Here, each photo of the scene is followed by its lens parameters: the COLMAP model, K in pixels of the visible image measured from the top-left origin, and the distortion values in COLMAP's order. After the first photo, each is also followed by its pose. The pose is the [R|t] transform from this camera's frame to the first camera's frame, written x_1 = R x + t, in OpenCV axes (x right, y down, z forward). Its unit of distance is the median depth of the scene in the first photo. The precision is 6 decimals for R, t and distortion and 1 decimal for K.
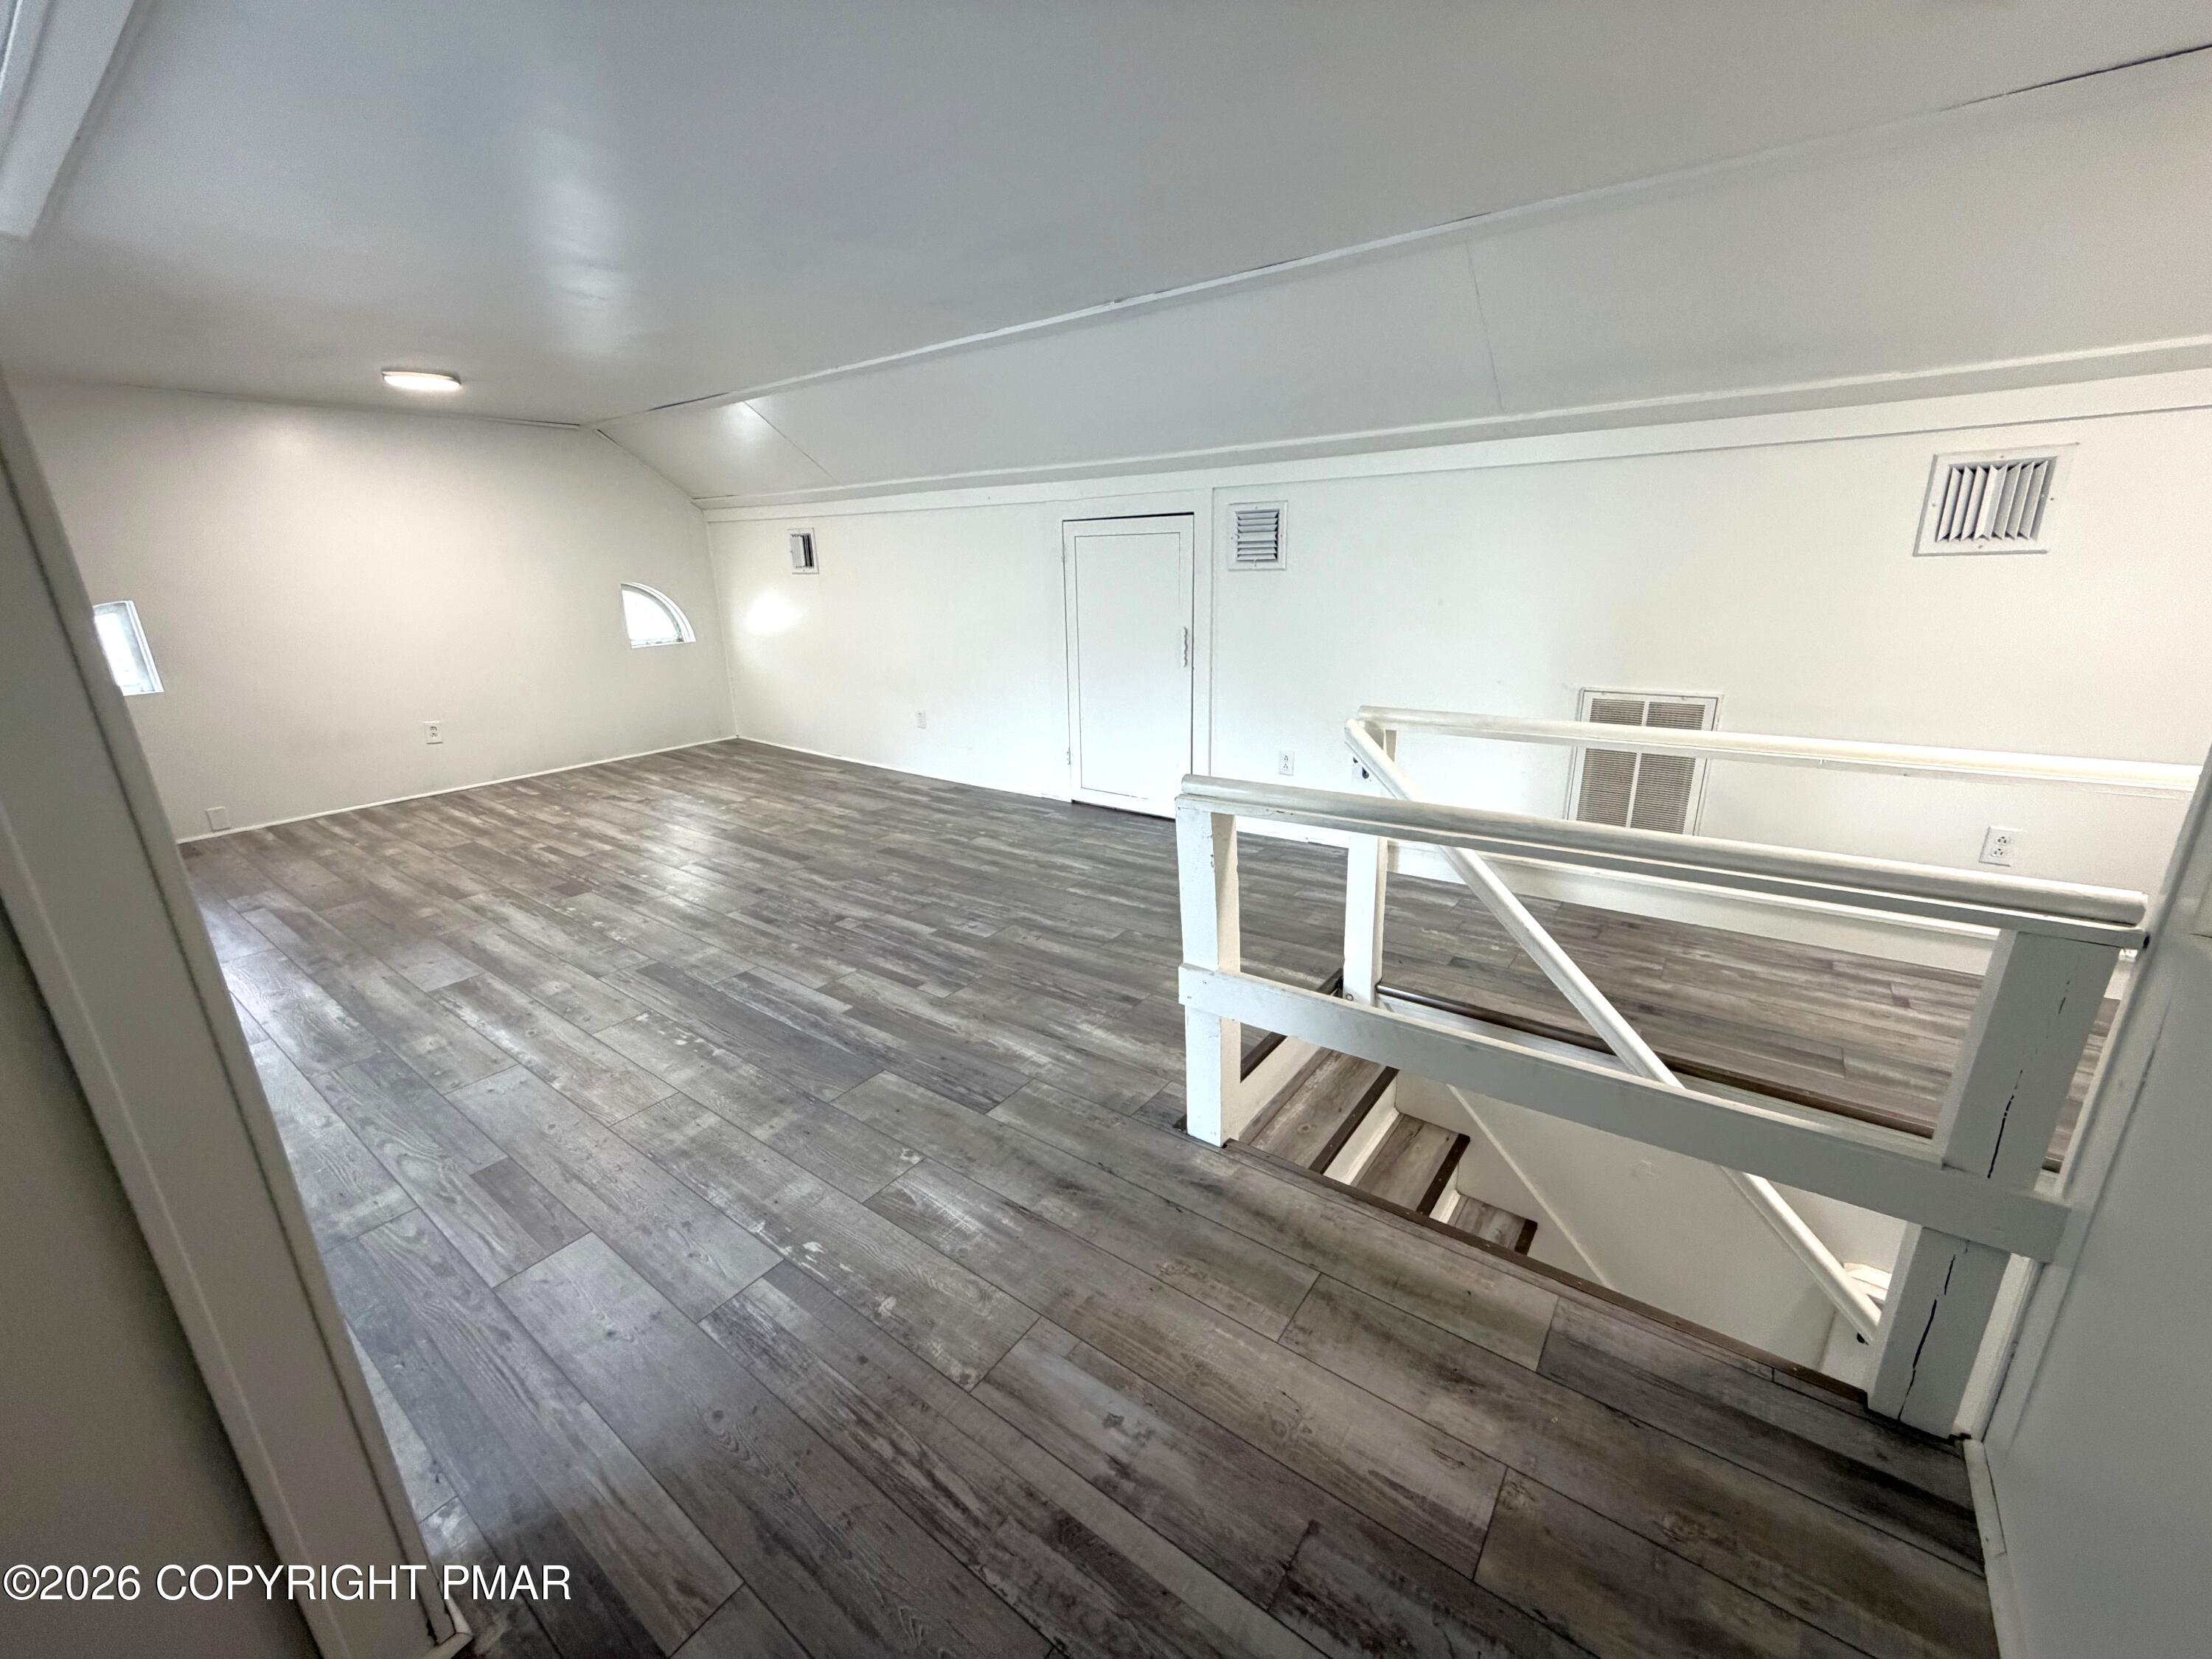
lens RADIAL K [[889.4, 0, 1110.9], [0, 889.4, 827.5], [0, 0, 1]] dist [0.003101, -0.000058]
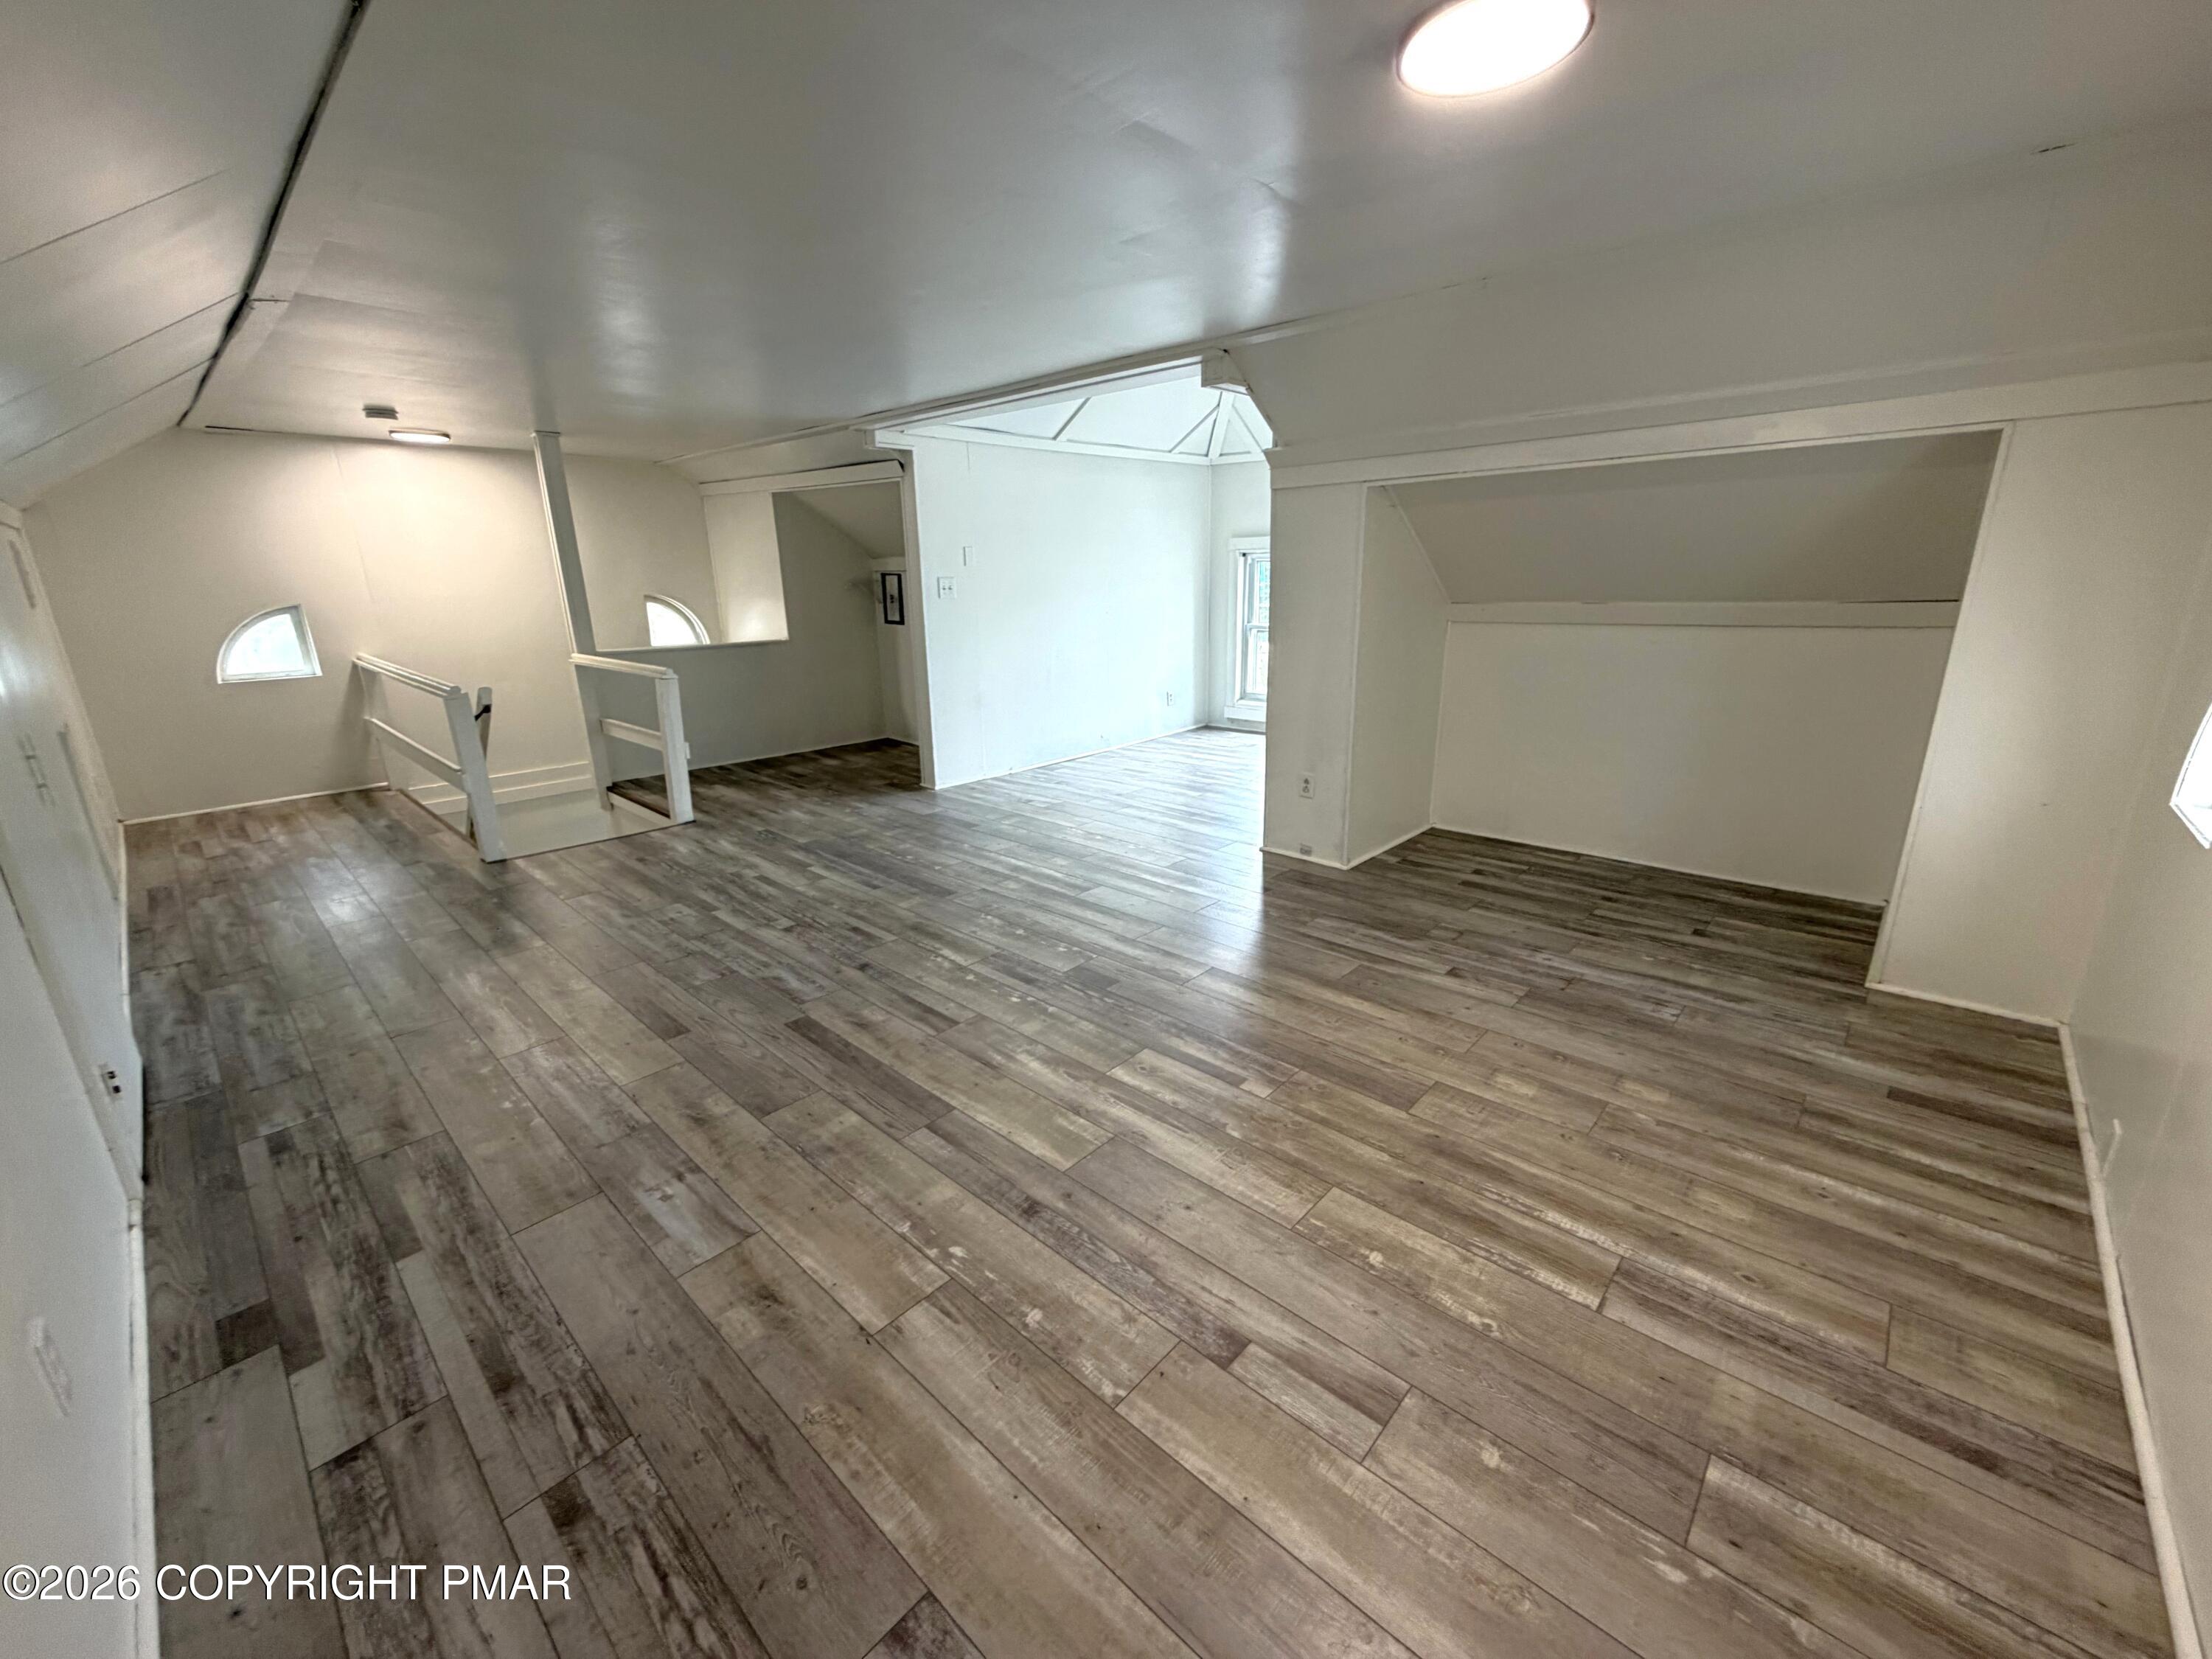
lens RADIAL K [[889.4, 0, 1106.8], [0, 889.4, 830.5], [0, 0, 1]] dist [0.003101, -0.000058]
pose [[-0.993151, 0.008172, 0.116555, -0.793930], [0.071035, 0.834252, 0.546789, -0.531236], [-0.092768, 0.551323, -0.829118, 1.764464]]
